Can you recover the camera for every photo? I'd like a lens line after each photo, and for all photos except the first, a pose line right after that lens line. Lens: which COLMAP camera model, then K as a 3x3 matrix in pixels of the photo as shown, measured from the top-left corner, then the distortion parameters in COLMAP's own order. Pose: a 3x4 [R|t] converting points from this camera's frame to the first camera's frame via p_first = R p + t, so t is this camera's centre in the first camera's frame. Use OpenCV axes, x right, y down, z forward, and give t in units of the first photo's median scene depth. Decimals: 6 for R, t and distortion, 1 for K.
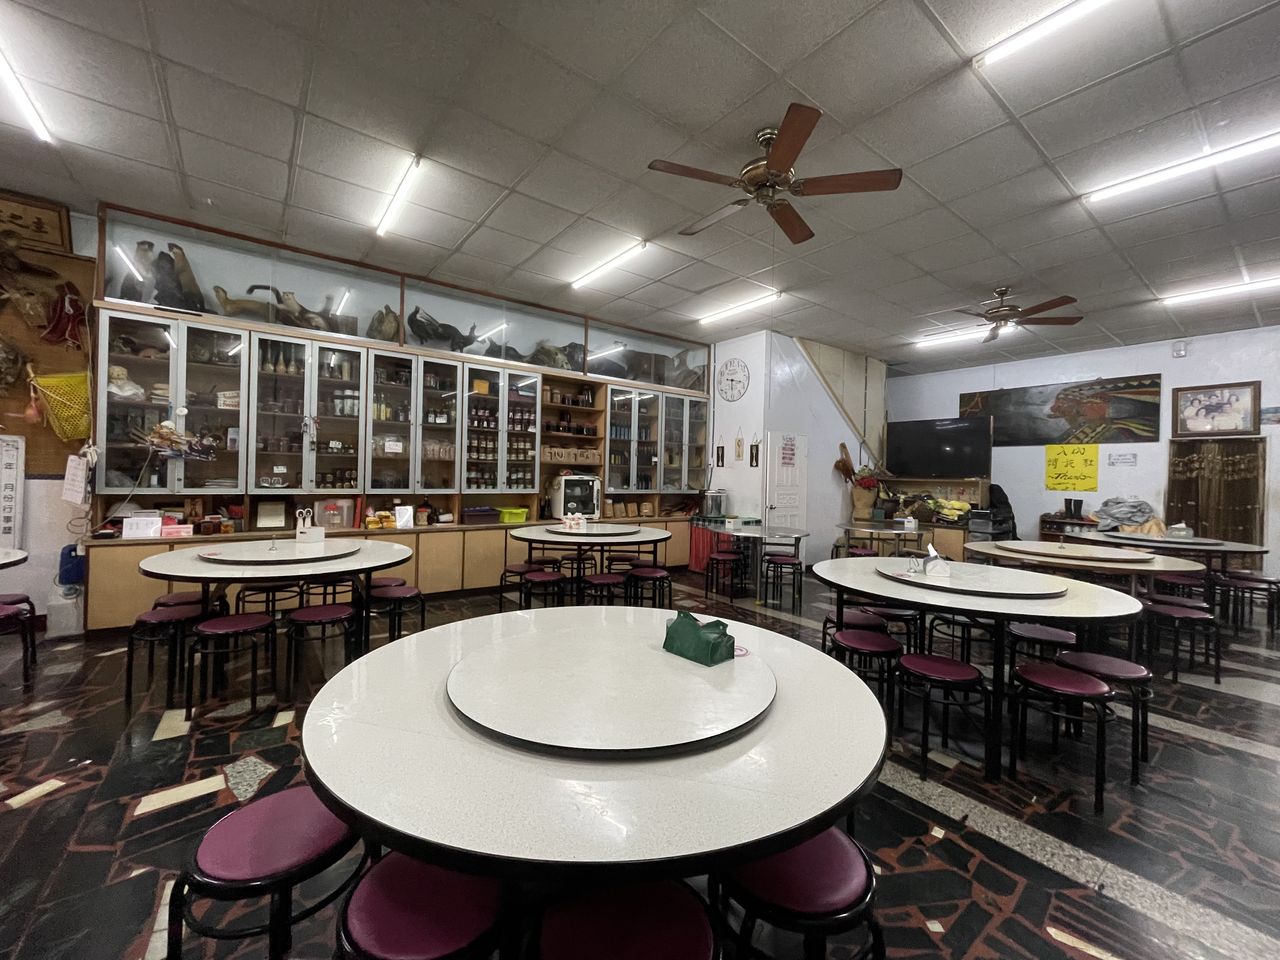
lens RADIAL K [[512.7, 0, 633.3], [0, 512.7, 475.3], [0, 0, 1]] dist [-0.006135, 0.000269]
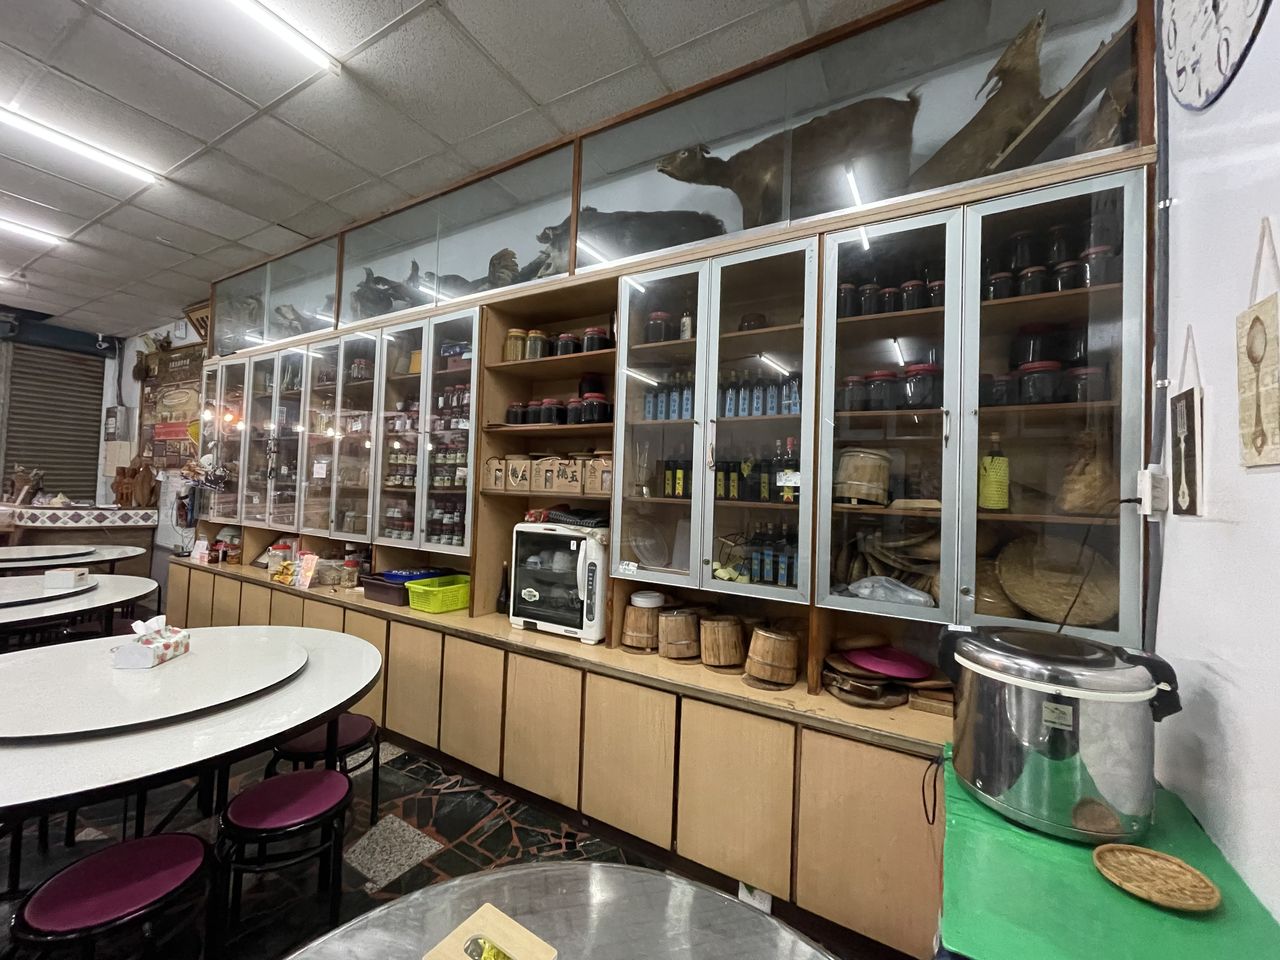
lens RADIAL K [[512.7, 0, 649.8], [0, 512.7, 475.8], [0, 0, 1]] dist [-0.006135, 0.000269]
pose [[0.388390, -0.037340, -0.920738, 0.417948], [-0.033513, 0.997945, -0.054608, -0.024587], [0.920885, 0.052066, 0.386341, 1.268885]]
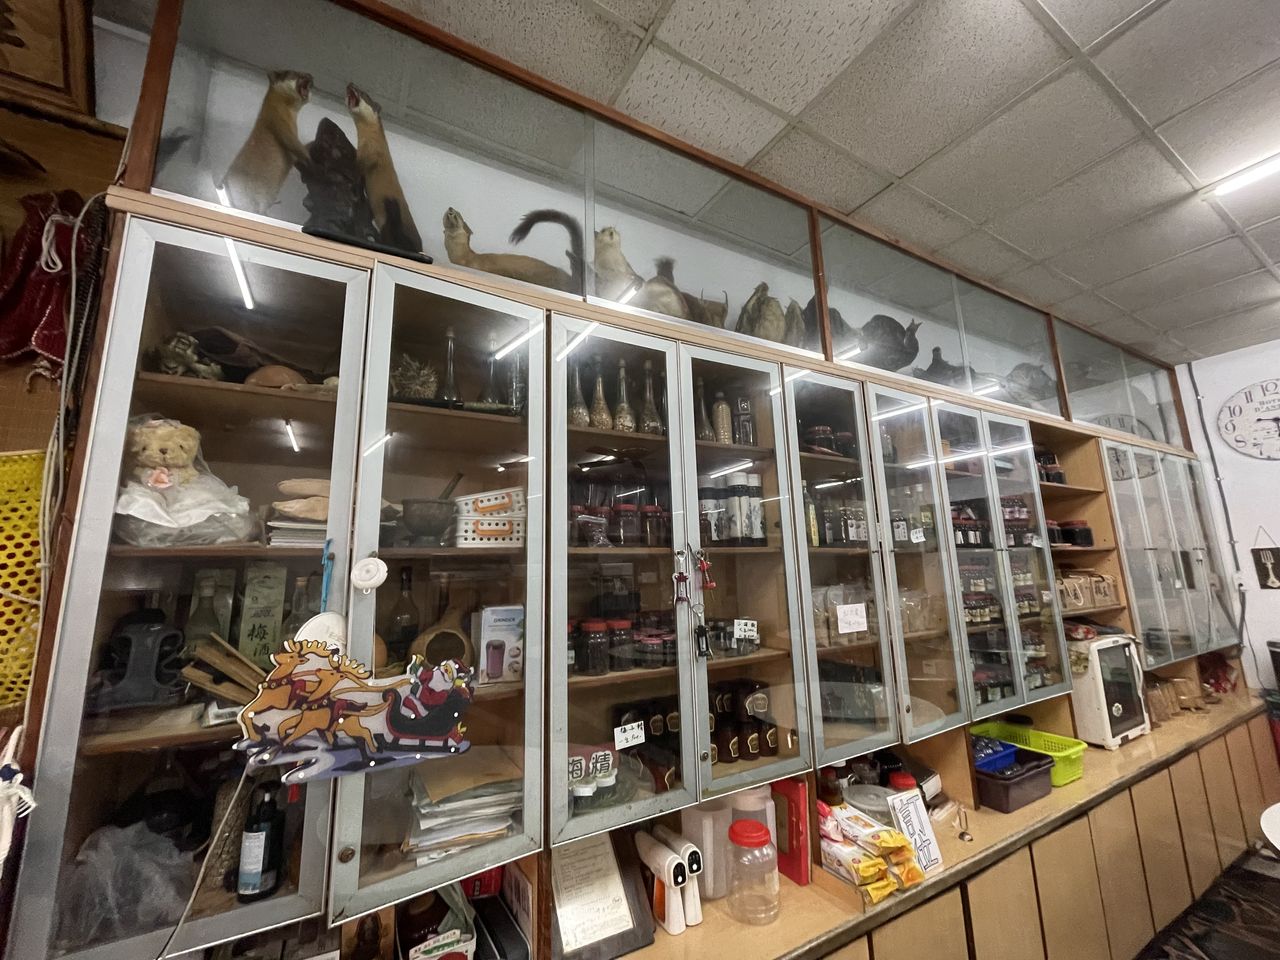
lens RADIAL K [[549.4, 0, 653.1], [0, 549.4, 468.5], [0, 0, 1]] dist [-0.003281, 0.000237]
pose [[0.990496, -0.070627, -0.118026, -0.608438], [0.047668, 0.981183, -0.187102, -0.102670], [0.129020, 0.179698, 0.975224, 0.634215]]
